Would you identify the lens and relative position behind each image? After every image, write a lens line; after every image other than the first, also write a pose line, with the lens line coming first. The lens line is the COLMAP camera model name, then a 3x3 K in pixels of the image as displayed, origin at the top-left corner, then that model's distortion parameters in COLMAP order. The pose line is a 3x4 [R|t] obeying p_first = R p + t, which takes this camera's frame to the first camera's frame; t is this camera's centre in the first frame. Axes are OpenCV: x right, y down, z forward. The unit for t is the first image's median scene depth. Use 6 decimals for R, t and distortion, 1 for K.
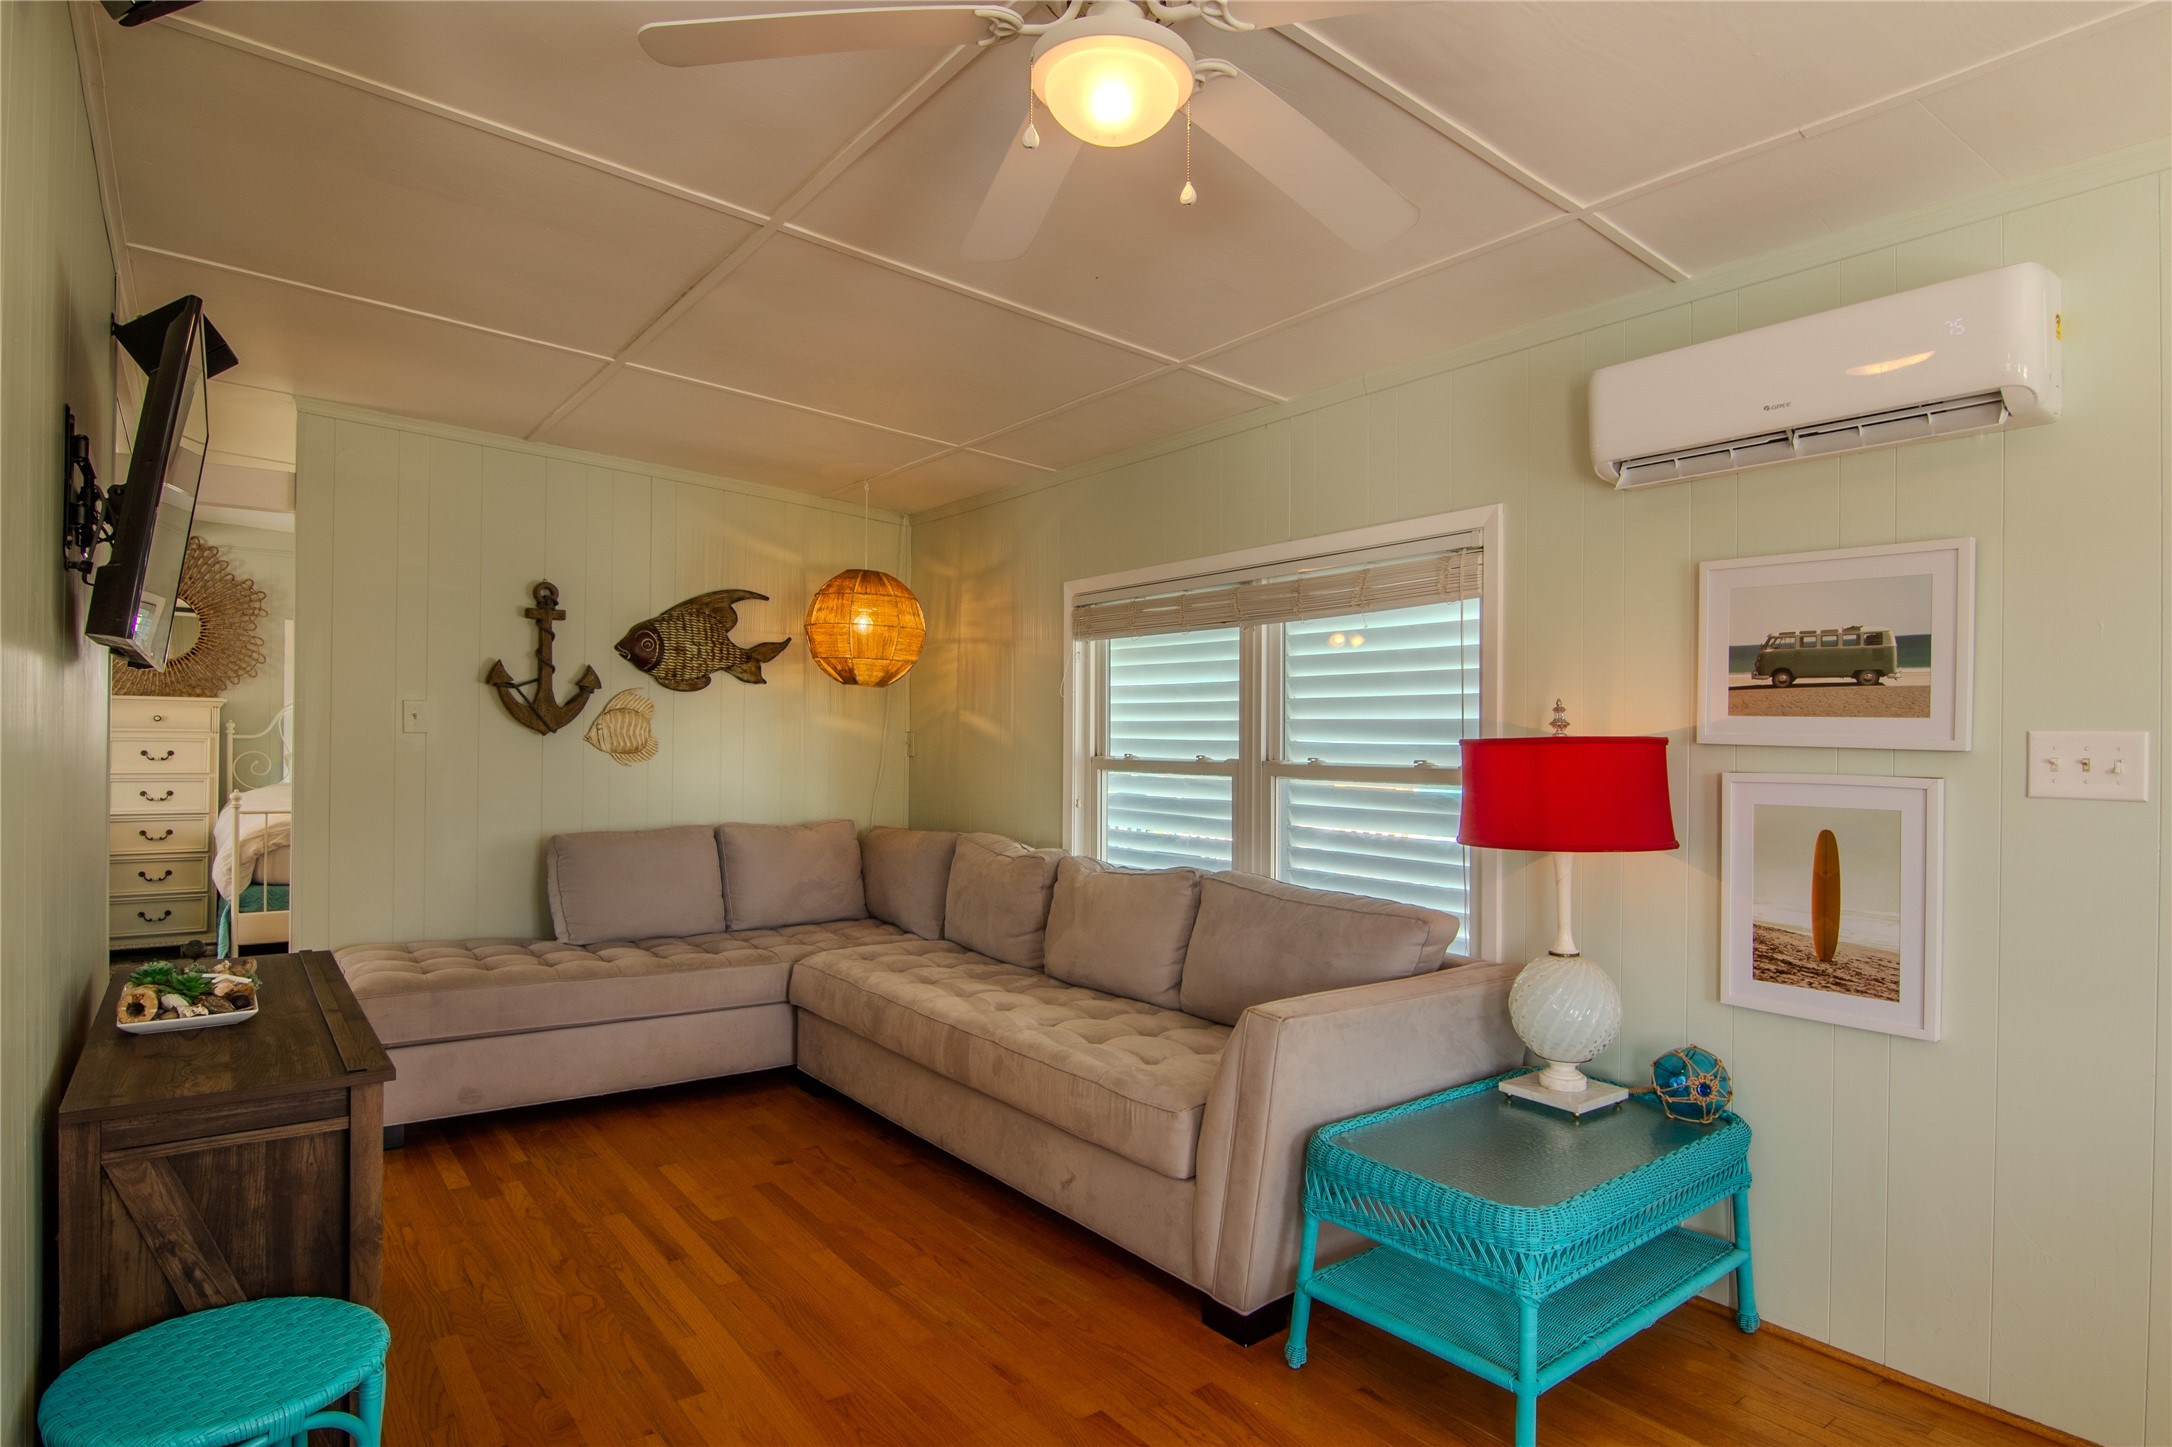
lens RADIAL K [[1154.7, 0, 1083.1], [0, 1154.7, 738.7], [0, 0, 1]] dist [-0.005444, -0.012446]
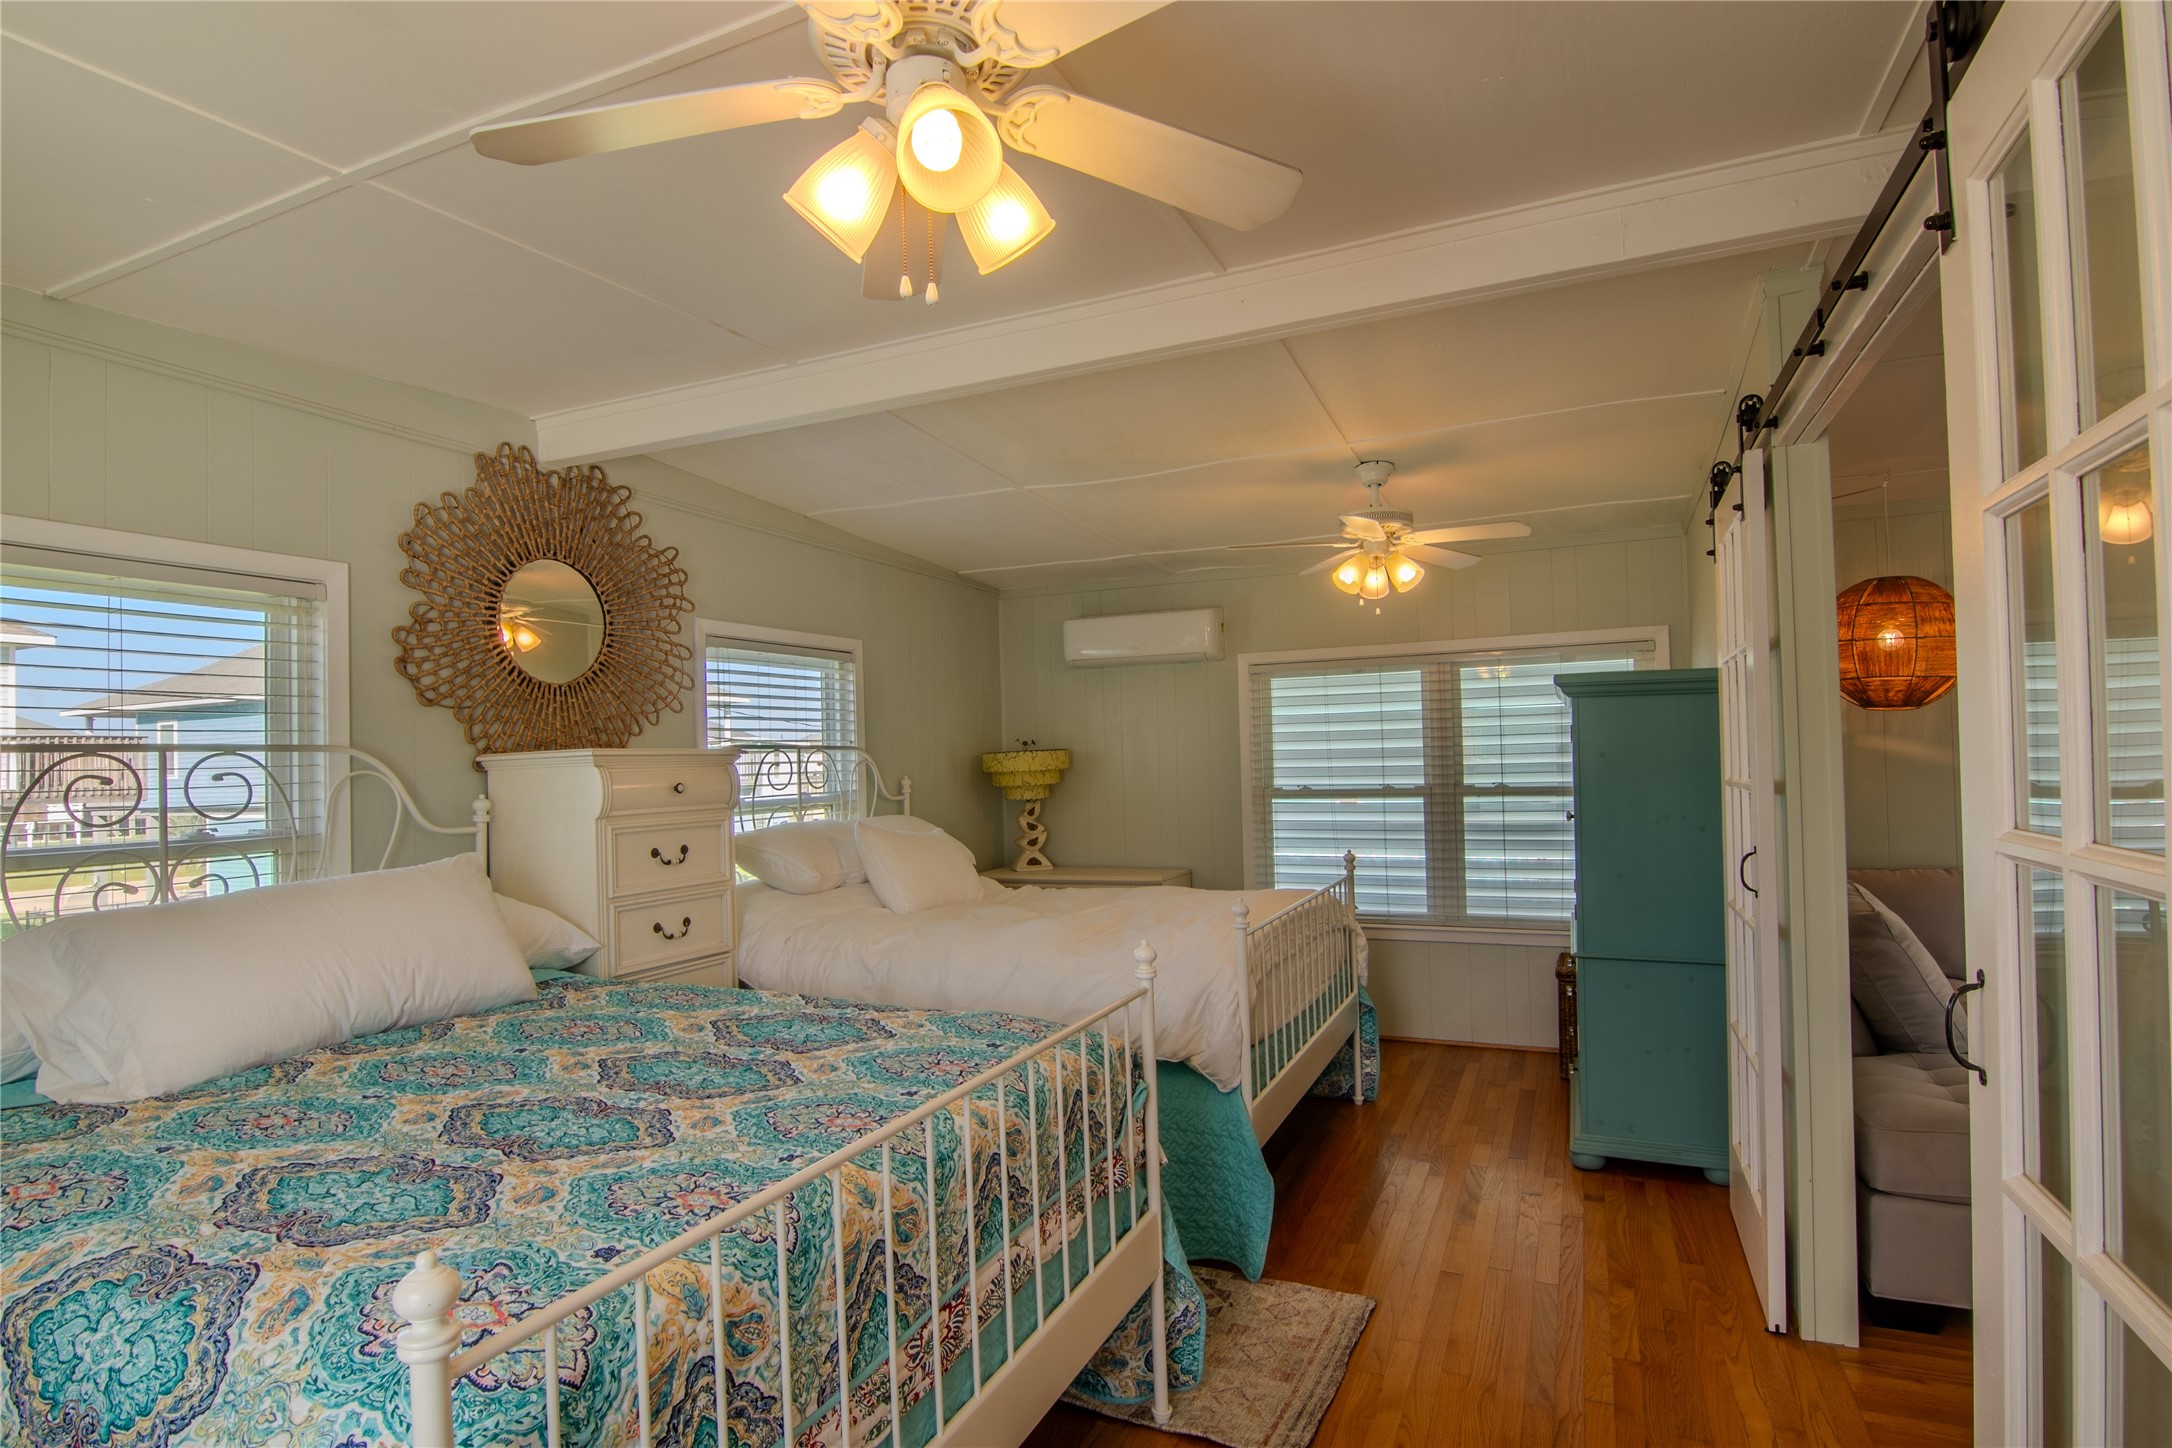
lens RADIAL K [[1102.5, 0, 1083.8], [0, 1102.5, 729.9], [0, 0, 1]] dist [-0.007498, -0.010185]
pose [[0.875261, -0.023278, 0.483090, -1.438807], [0.037361, 0.999111, -0.019548, -0.045315], [-0.482205, 0.035158, 0.875353, 0.710371]]
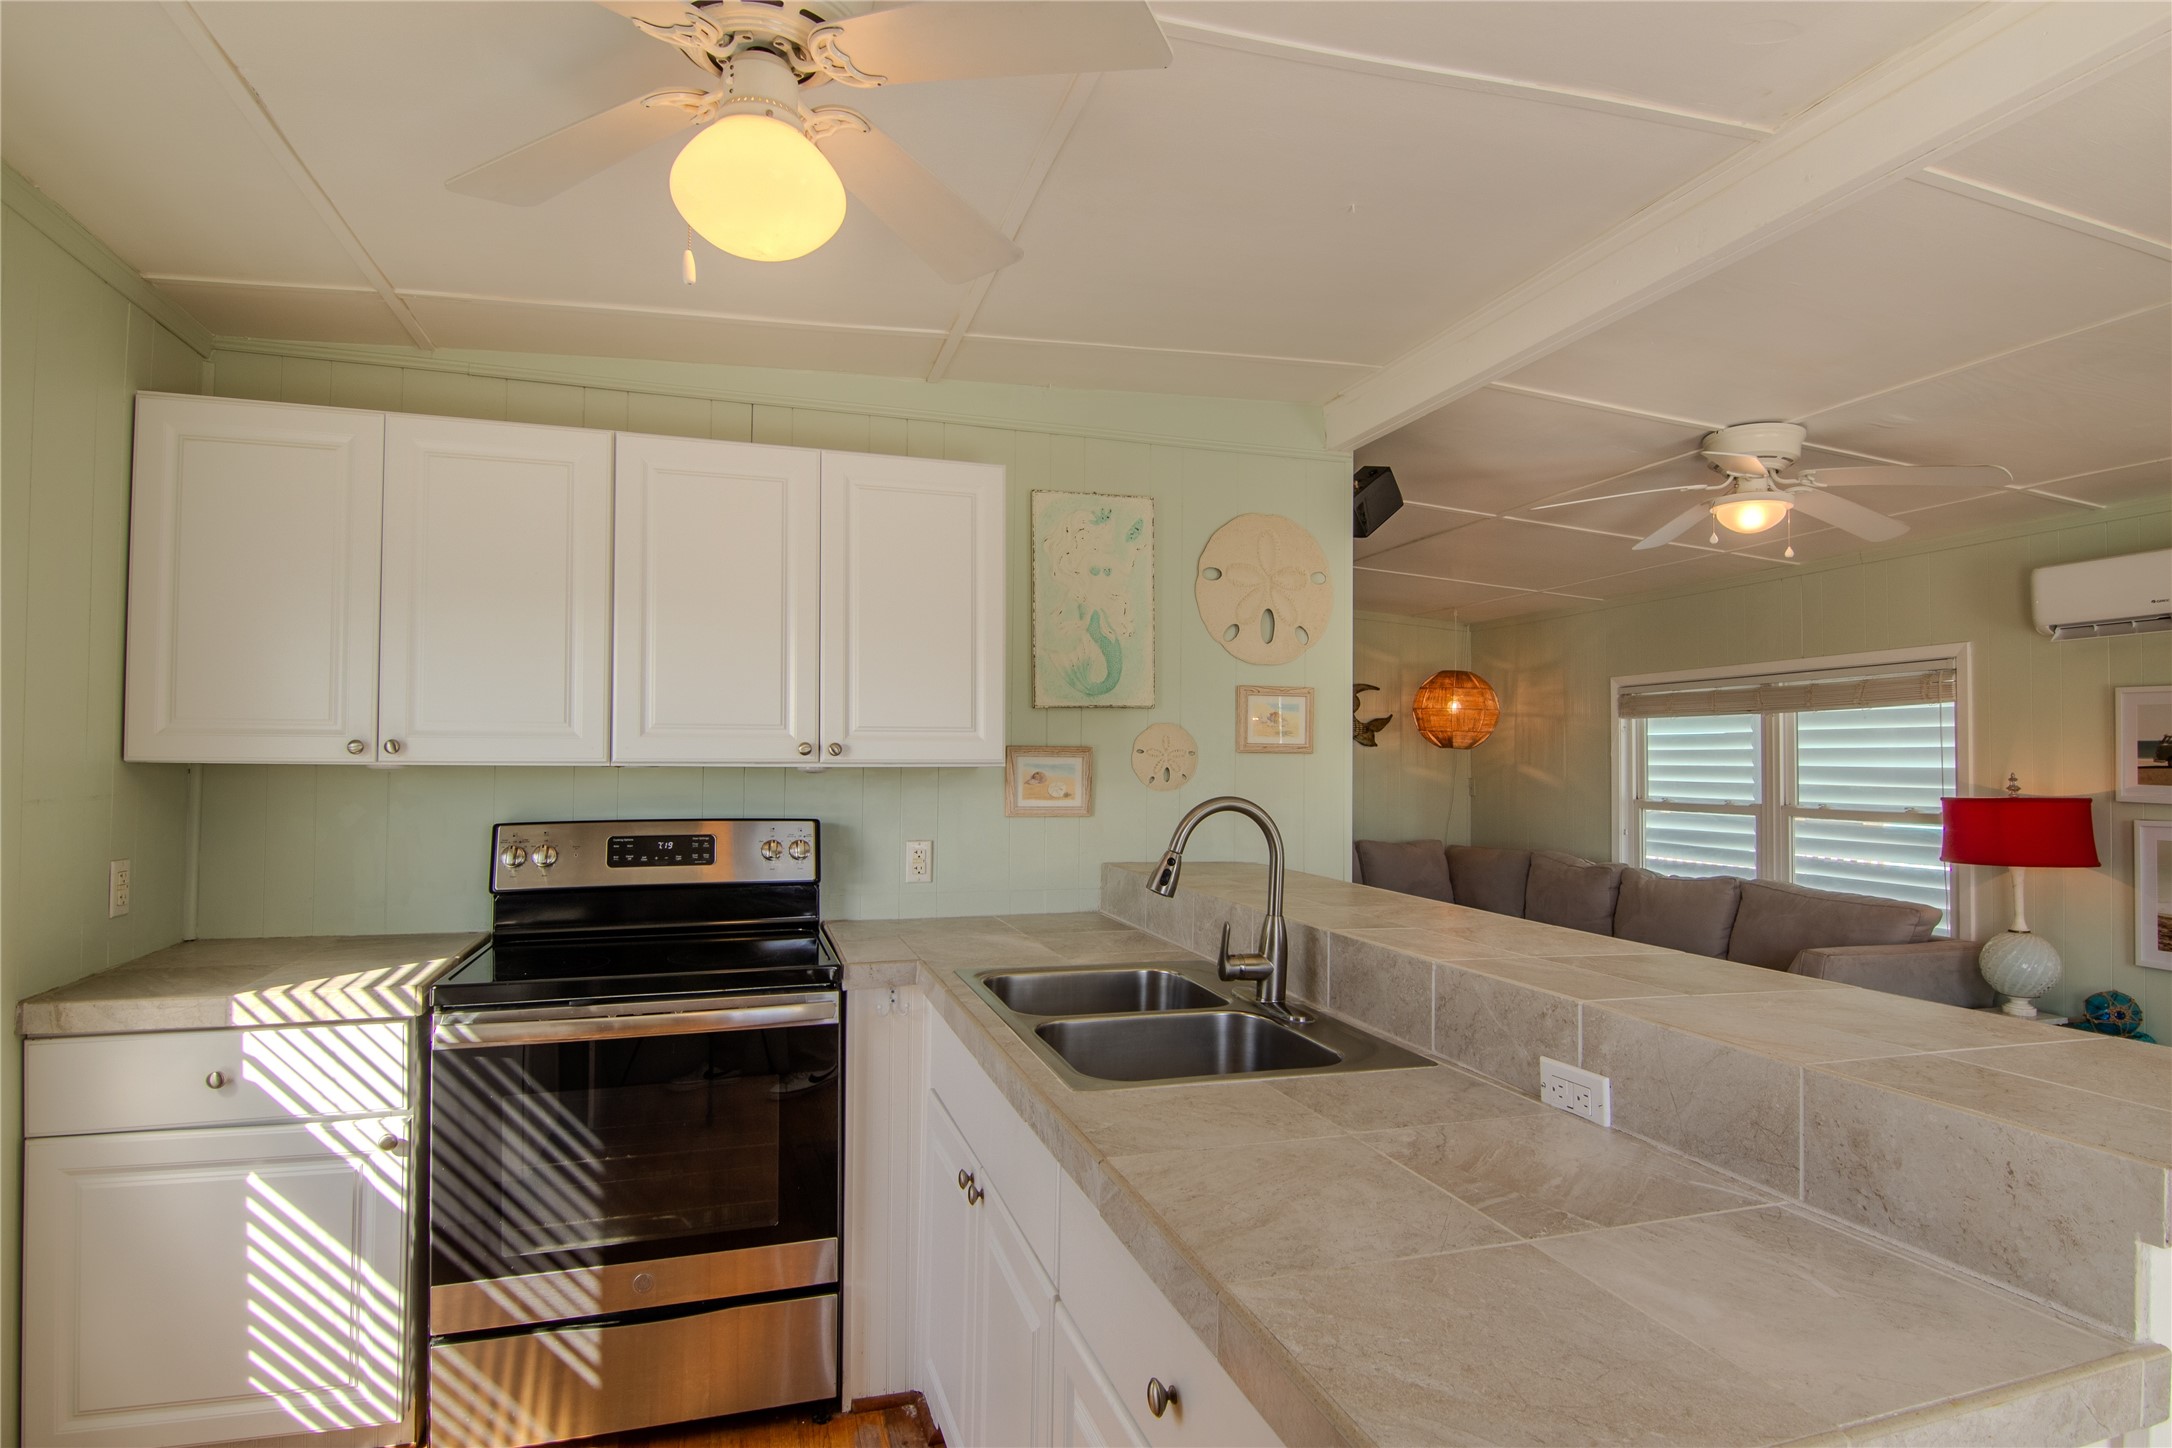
lens RADIAL K [[1102.5, 0, 1080.8], [0, 1102.5, 736.1], [0, 0, 1]] dist [-0.007498, -0.010185]
pose [[0.940248, -0.009225, -0.340365, -0.201659], [0.000242, 0.999651, -0.026425, -0.031528], [0.340490, 0.024763, 0.939922, -0.603899]]
